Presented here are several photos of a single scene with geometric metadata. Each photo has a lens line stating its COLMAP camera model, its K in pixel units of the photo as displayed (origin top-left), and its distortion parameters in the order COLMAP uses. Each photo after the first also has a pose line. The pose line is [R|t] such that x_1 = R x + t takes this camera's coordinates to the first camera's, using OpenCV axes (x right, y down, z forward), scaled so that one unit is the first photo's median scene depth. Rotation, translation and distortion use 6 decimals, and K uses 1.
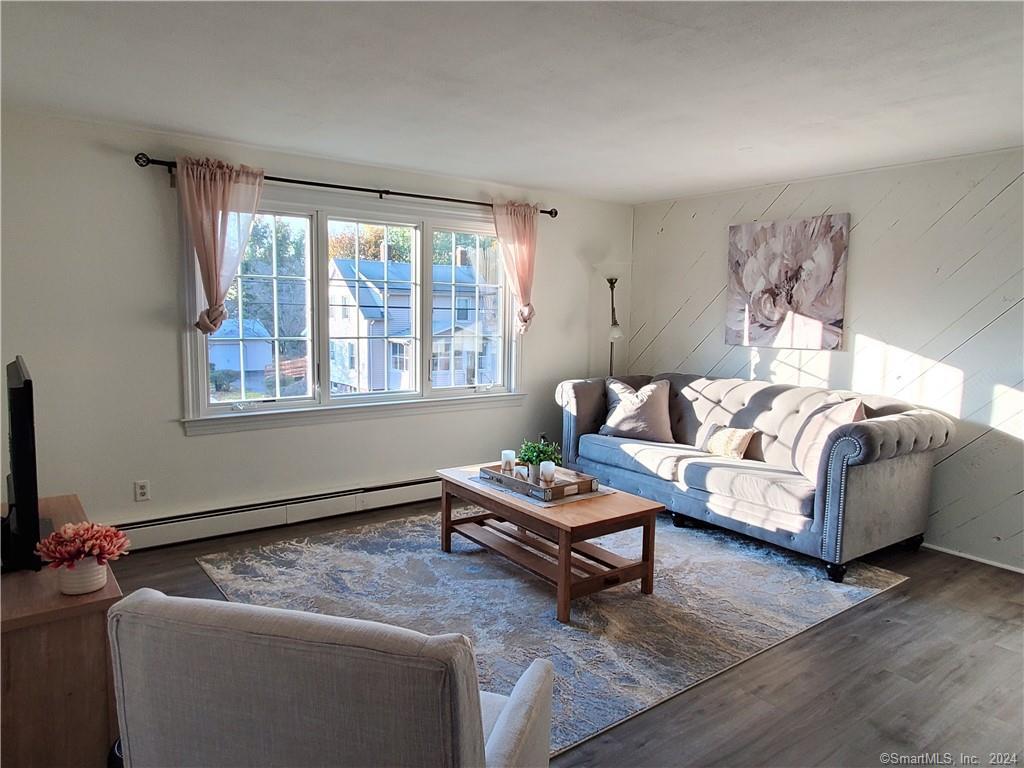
lens RADIAL K [[684.3, 0, 508.2], [0, 684.3, 386.0], [0, 0, 1]] dist [0.002310, -0.000317]
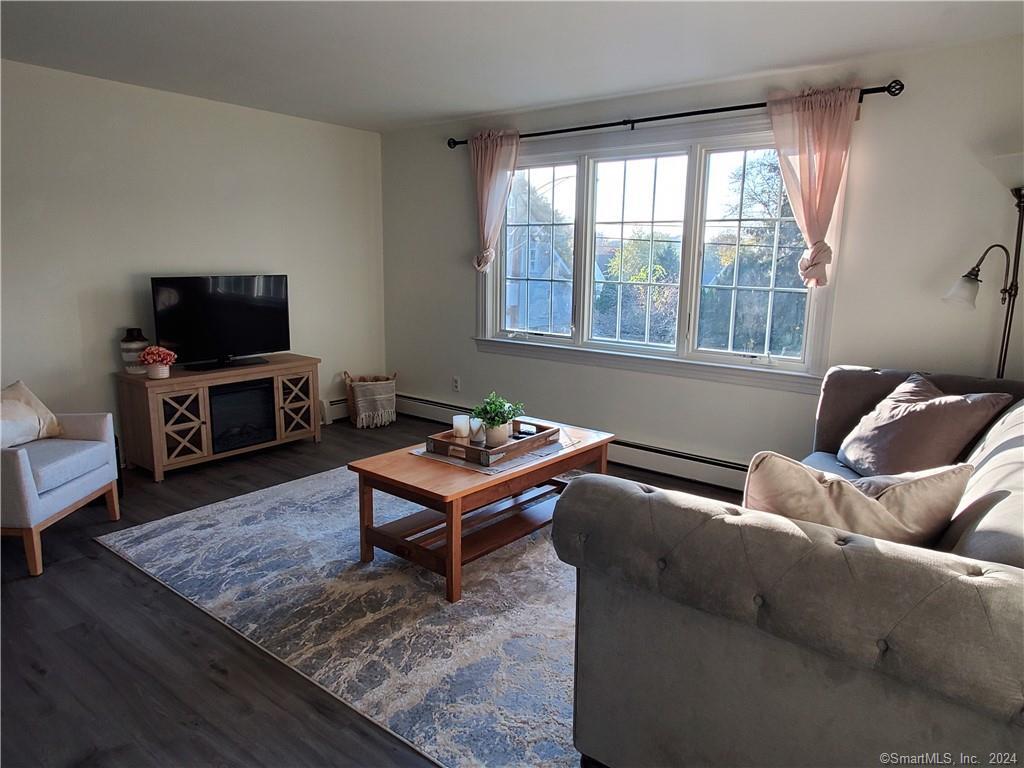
lens RADIAL K [[684.3, 0, 508.2], [0, 684.3, 386.0], [0, 0, 1]] dist [0.002310, -0.000317]
pose [[0.235379, 0.167096, -0.957432, 0.811466], [-0.119115, 0.982643, 0.142213, -0.054206], [0.964577, 0.080571, 0.251198, 0.729605]]
